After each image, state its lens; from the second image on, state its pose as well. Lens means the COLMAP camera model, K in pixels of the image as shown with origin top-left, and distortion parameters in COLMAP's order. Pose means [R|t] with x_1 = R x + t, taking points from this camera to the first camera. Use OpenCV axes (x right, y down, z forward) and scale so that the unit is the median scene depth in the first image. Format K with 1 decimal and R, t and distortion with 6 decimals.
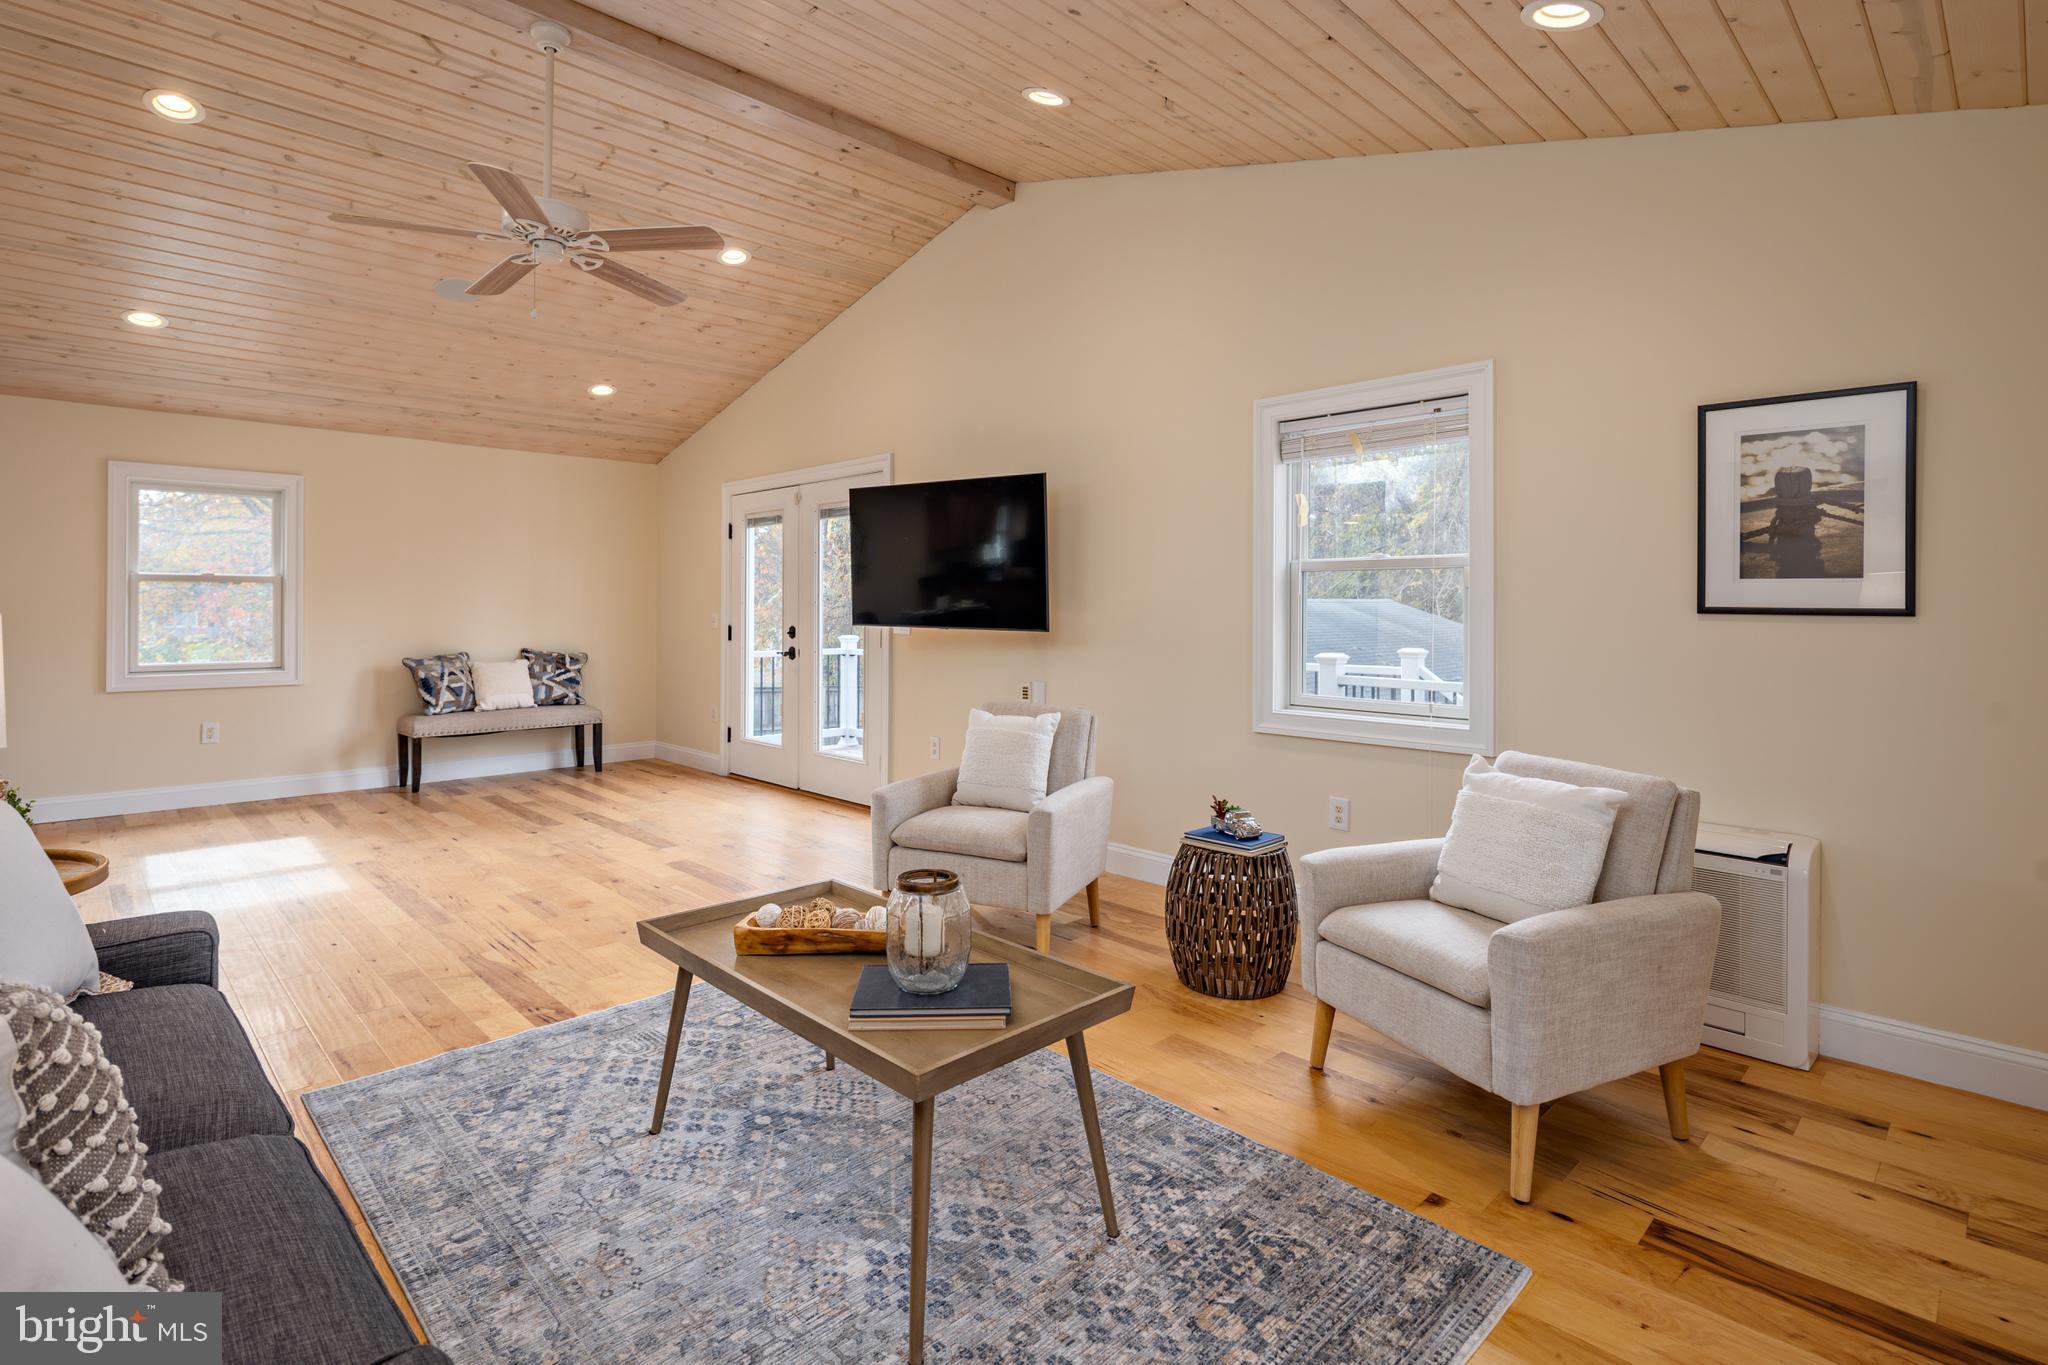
lens RADIAL K [[994.2, 0, 1015.8], [0, 994.2, 603.3], [0, 0, 1]] dist [0.006029, -0.005715]
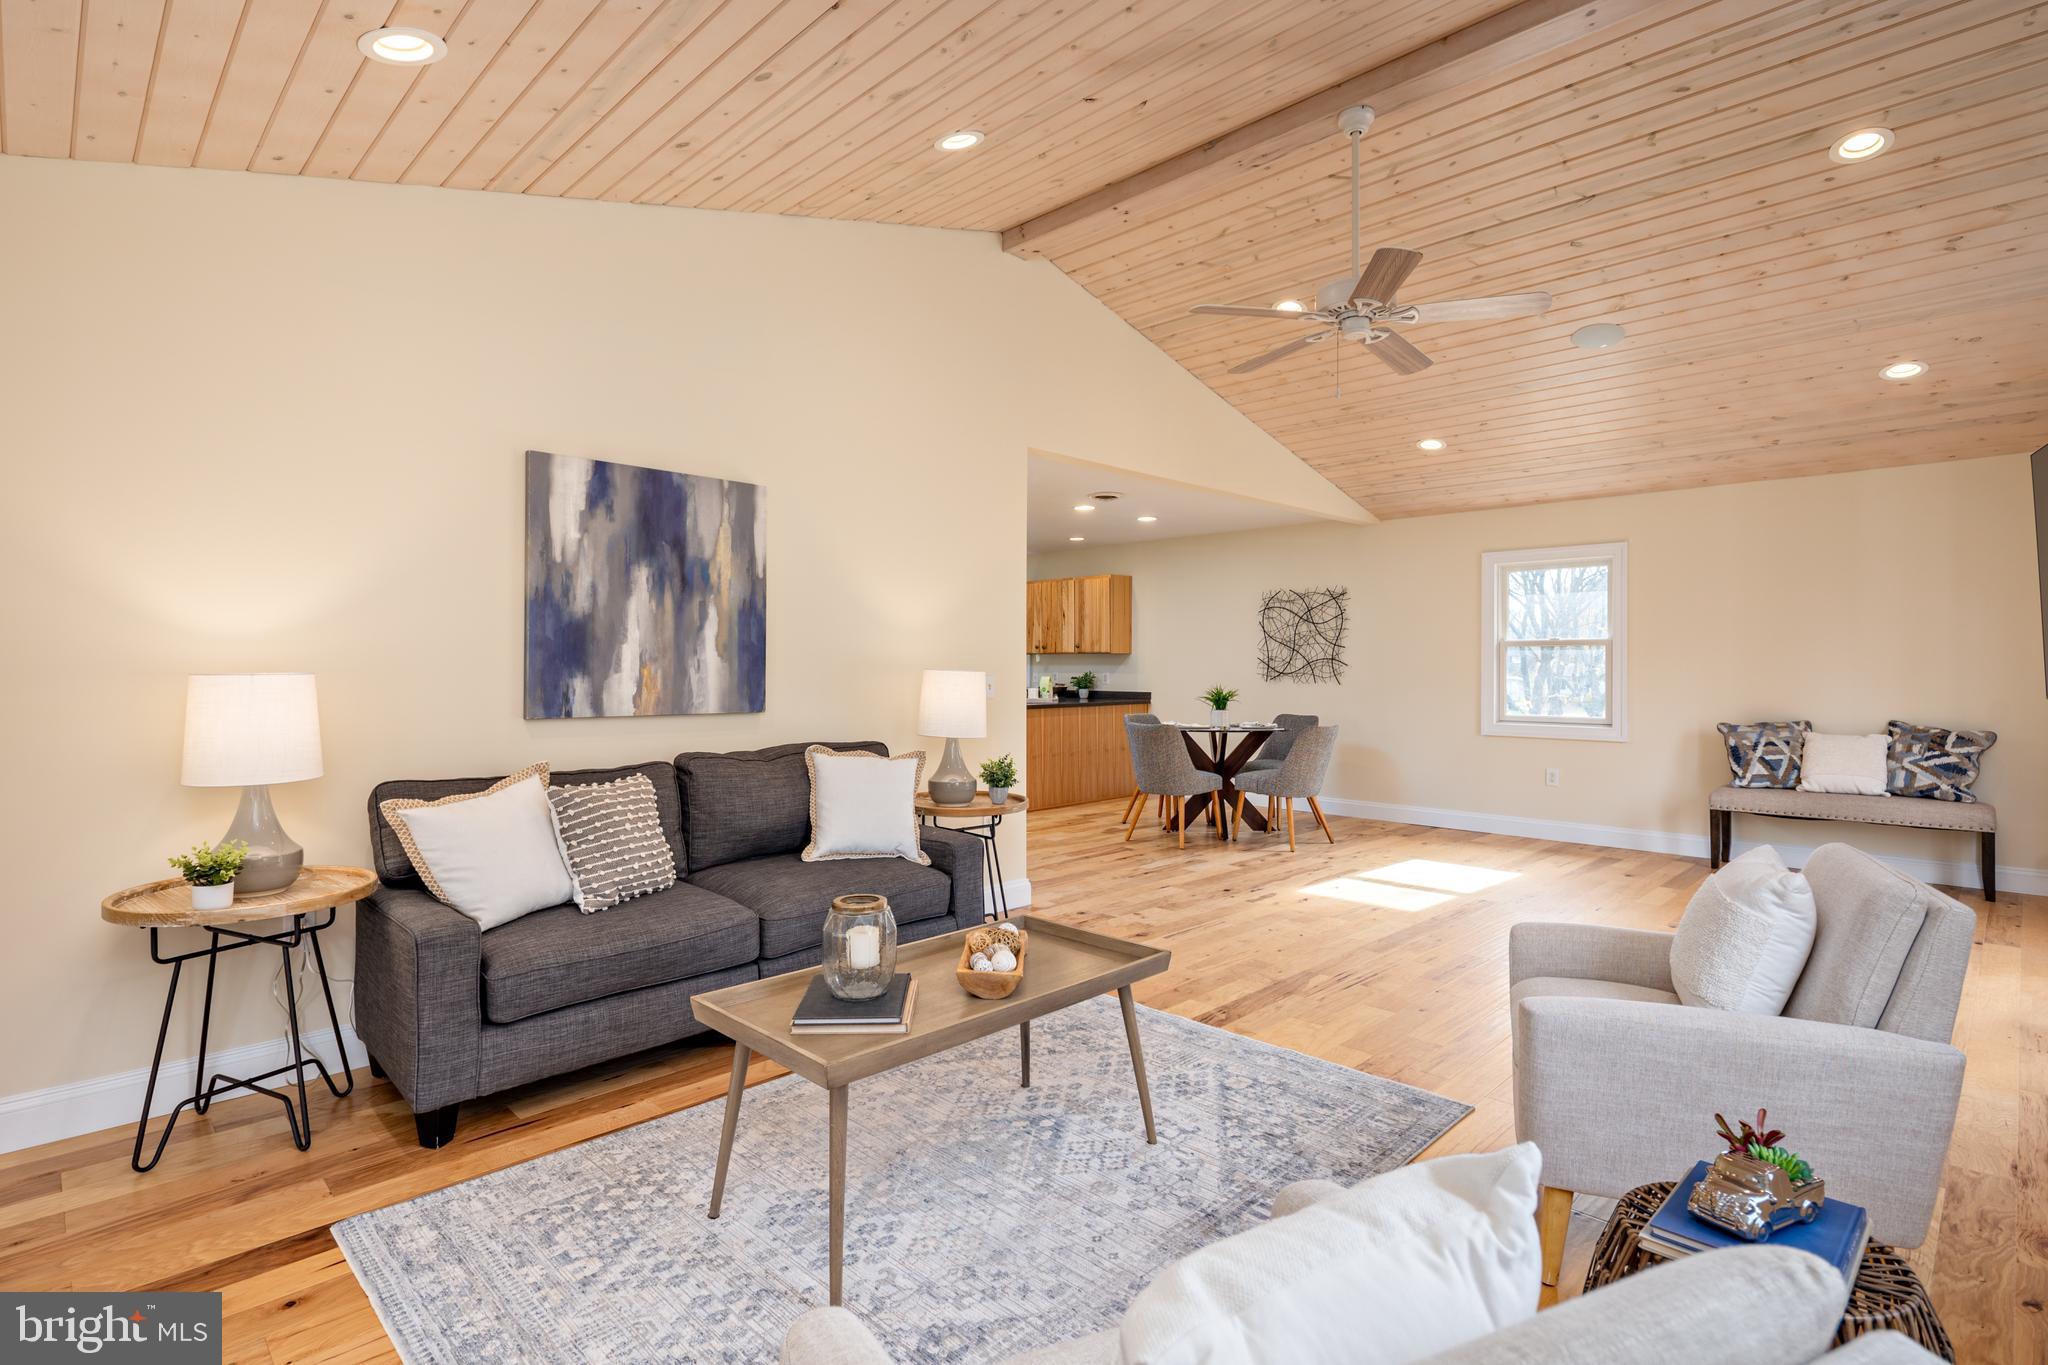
lens RADIAL K [[994.2, 0, 1016.8], [0, 994.2, 667.0], [0, 0, 1]] dist [0.006029, -0.005715]
pose [[0.009309, -0.002526, -0.999953, 0.321168], [0.003937, 0.999989, -0.002489, 0.002982], [0.999949, -0.003914, 0.009319, 0.354031]]
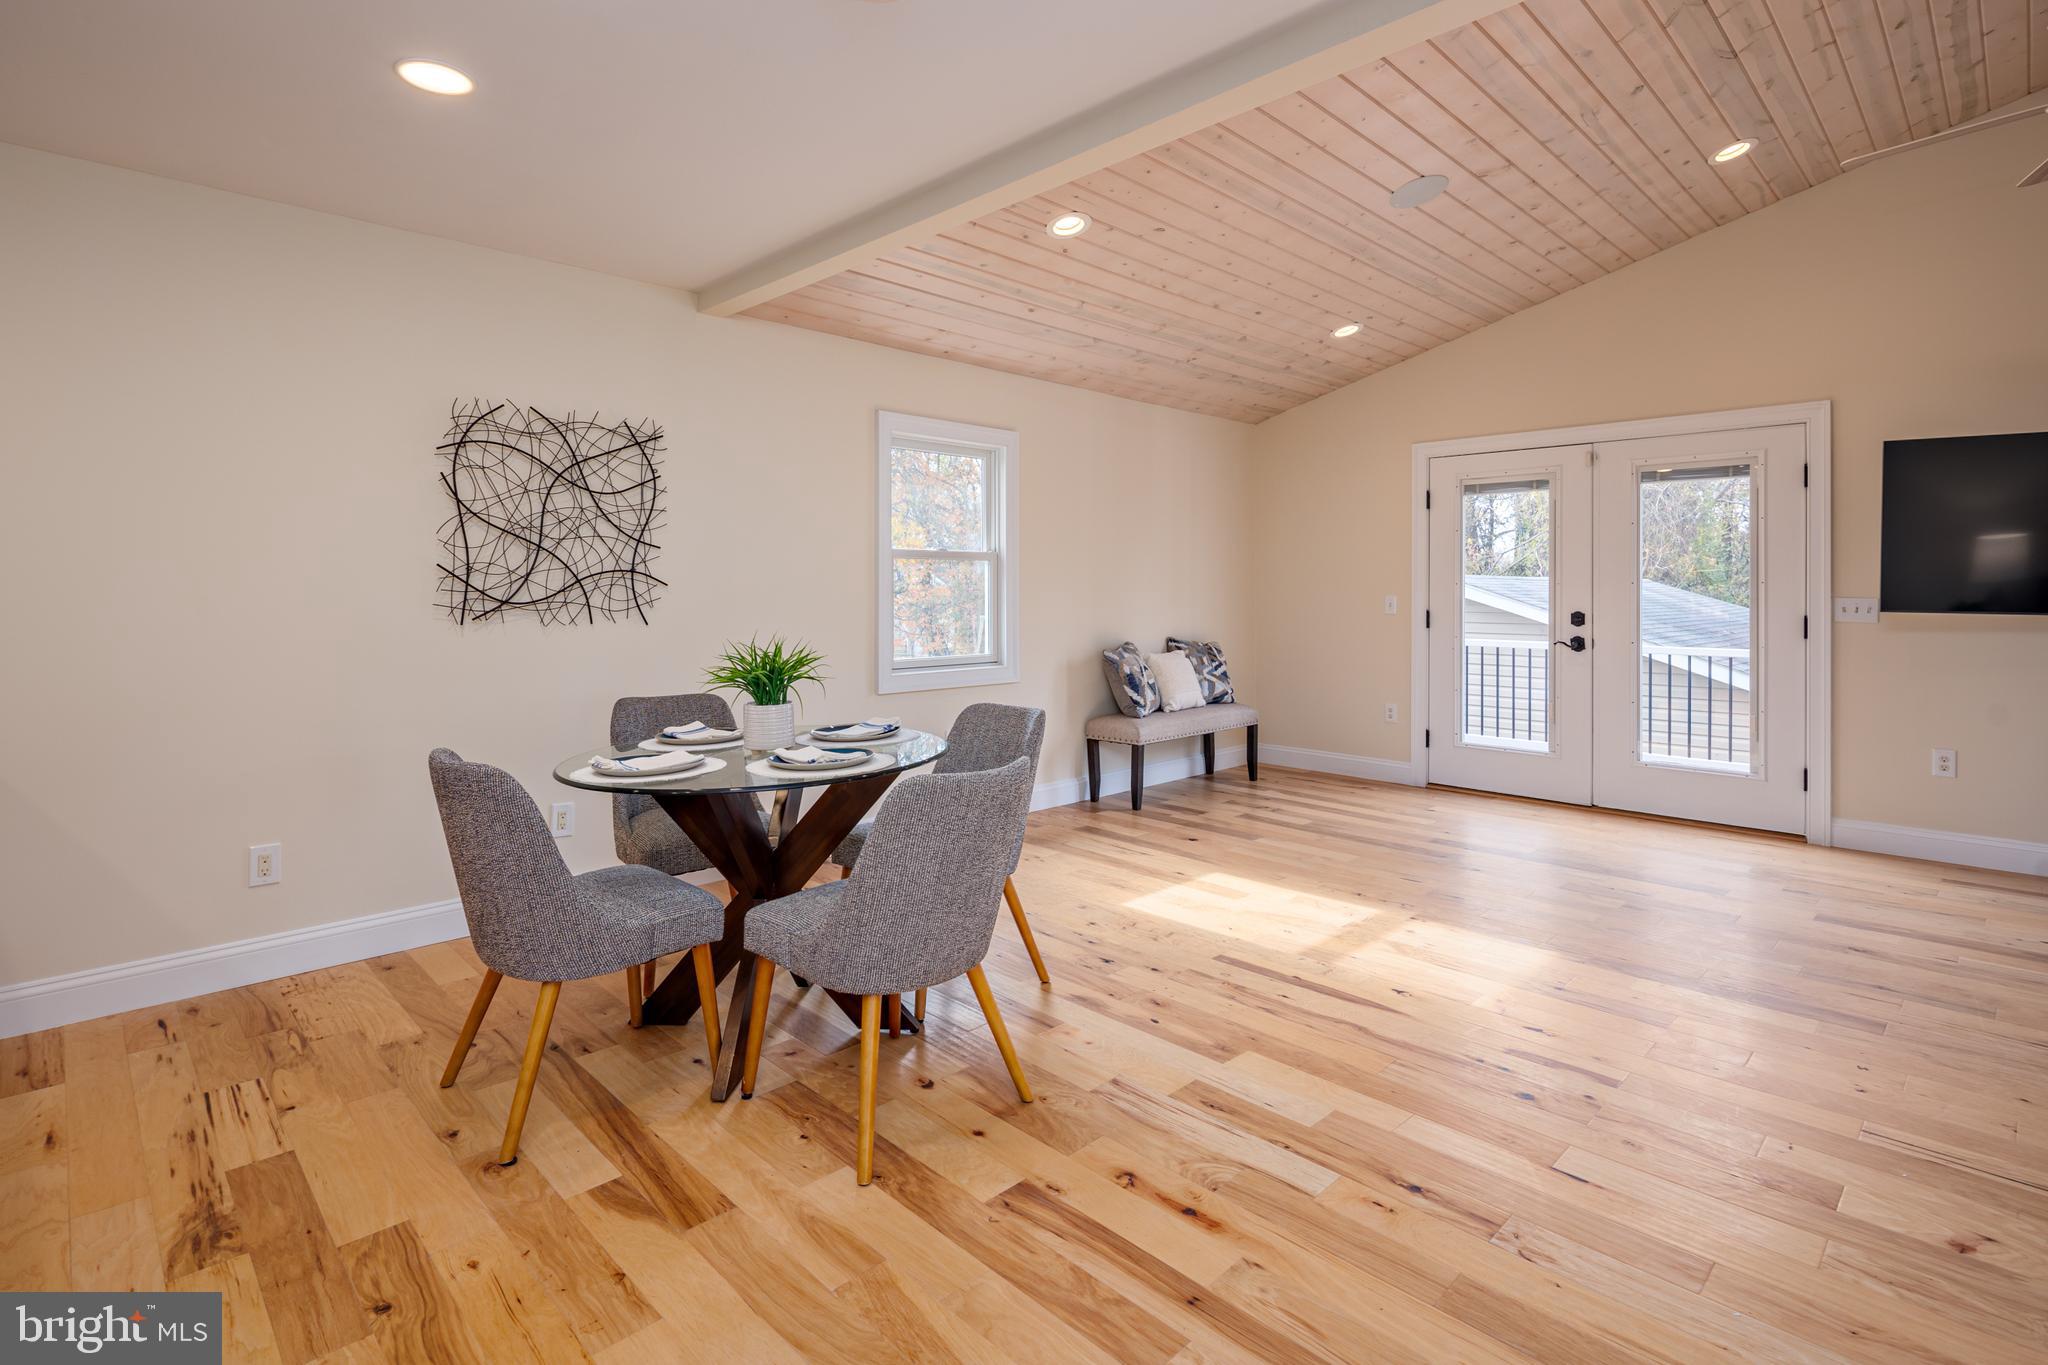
lens RADIAL K [[994.2, 0, 1014.3], [0, 994.2, 587.1], [0, 0, 1]] dist [0.006029, -0.005715]
pose [[0.999998, -0.001455, -0.001281, -0.722278], [0.001459, 0.999993, 0.003511, -0.001228], [0.001276, -0.003513, 0.999993, 0.165391]]
